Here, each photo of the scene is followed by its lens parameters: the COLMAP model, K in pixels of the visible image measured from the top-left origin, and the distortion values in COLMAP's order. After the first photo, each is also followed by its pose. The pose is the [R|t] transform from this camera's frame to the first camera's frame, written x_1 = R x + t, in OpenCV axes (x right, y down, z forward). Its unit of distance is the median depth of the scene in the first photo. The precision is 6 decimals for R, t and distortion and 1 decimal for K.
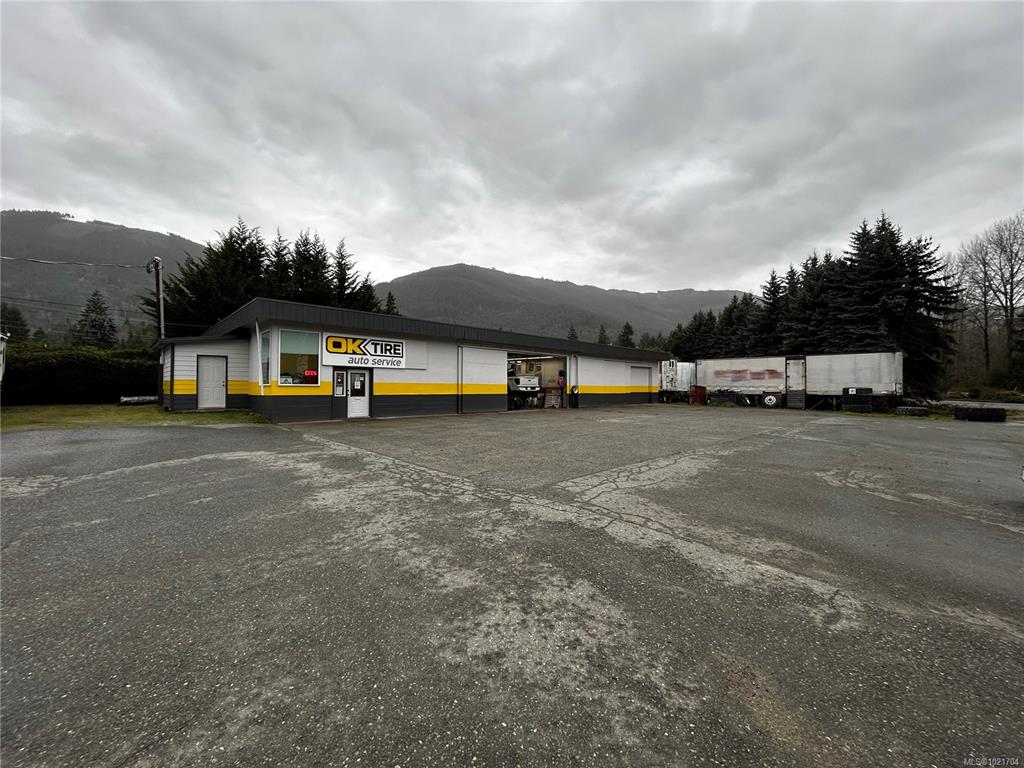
lens RADIAL K [[411.9, 0, 511.1], [0, 411.9, 382.5], [0, 0, 1]] dist [-0.001913, -0.000144]
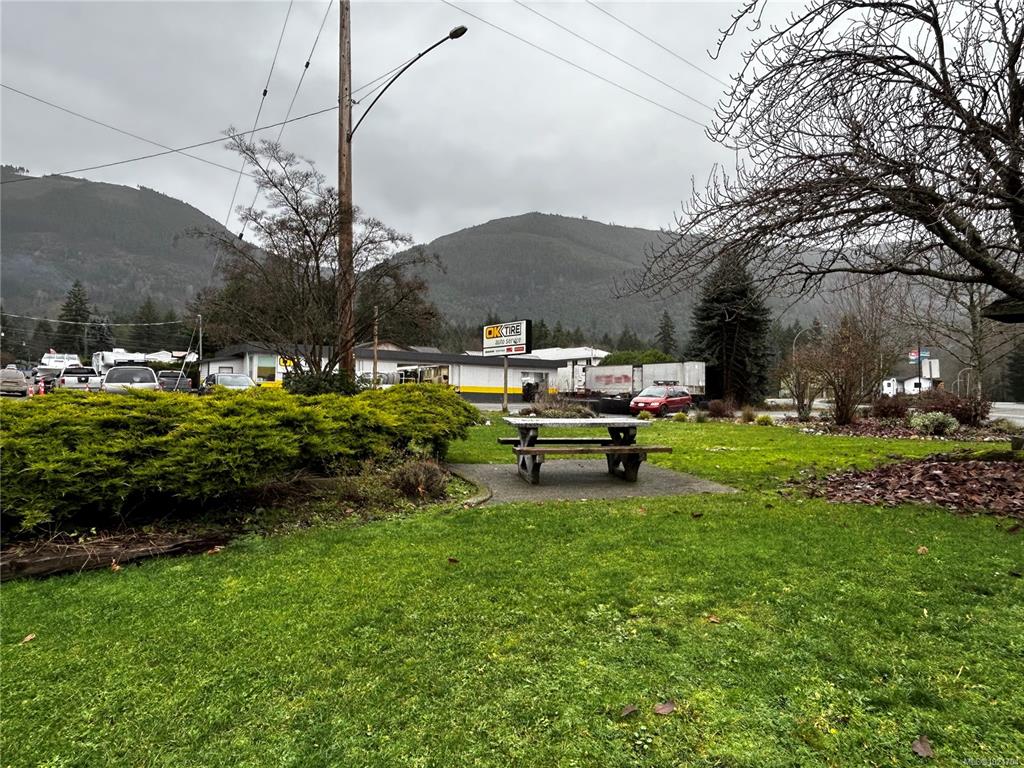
lens RADIAL K [[650.5, 0, 512.0], [0, 650.5, 384.0], [0, 0, 1]] dist [-0.002506, -0.000789]
pose [[0.986124, 0.005824, -0.165907, 1.074287], [-0.008296, 0.999865, -0.014210, 0.046064], [0.165802, 0.015389, 0.986039, -1.736211]]
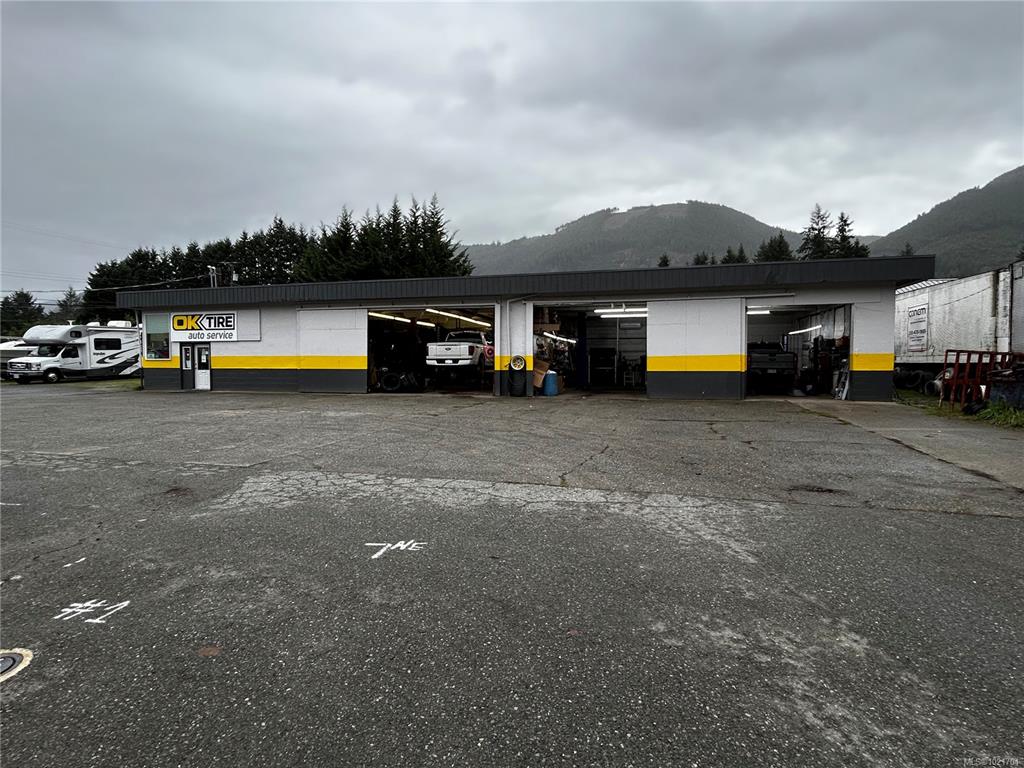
lens RADIAL K [[522.9, 0, 512.0], [0, 522.9, 384.0], [0, 0, 1]] dist [-0.008766, 0.000014]
pose [[0.508377, 0.033200, -0.860495, 1.153469], [0.013710, 0.998818, 0.046636, 0.018608], [0.861026, -0.035506, 0.507321, 0.978090]]
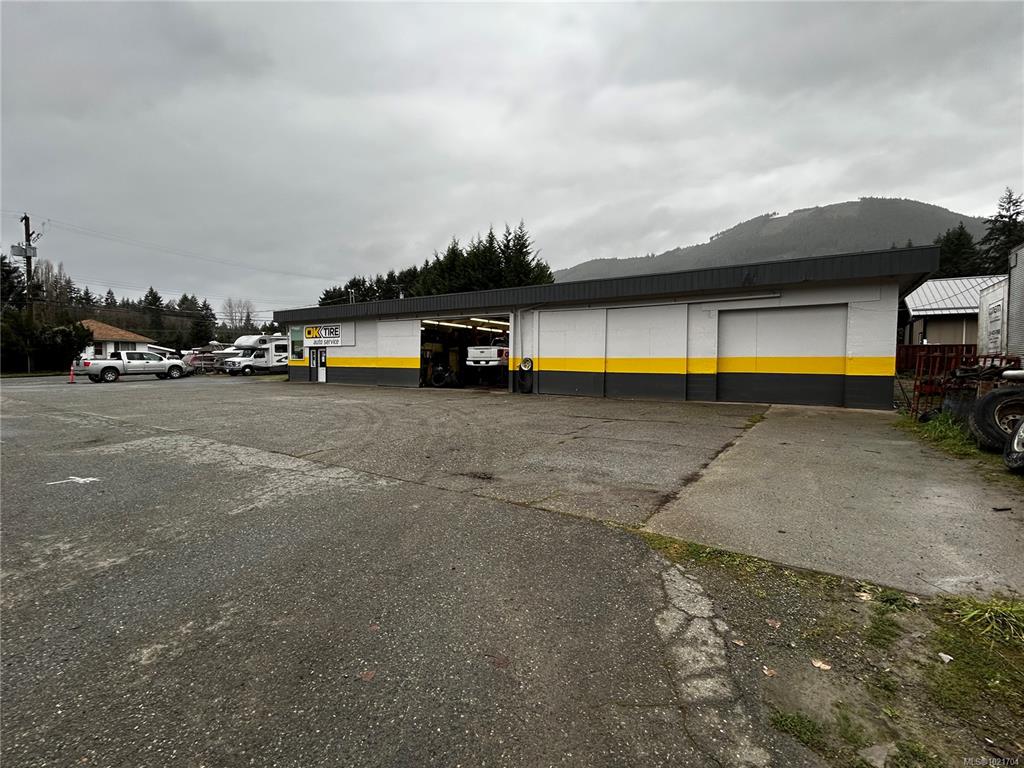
lens RADIAL K [[461.3, 0, 512.0], [0, 461.3, 384.0], [0, 0, 1]] dist [-0.001193, 0.000298]
pose [[0.212436, 0.041730, -0.976284, 1.291809], [0.005568, 0.999020, 0.043914, 0.024523], [0.977159, -0.014765, 0.211995, 1.269009]]
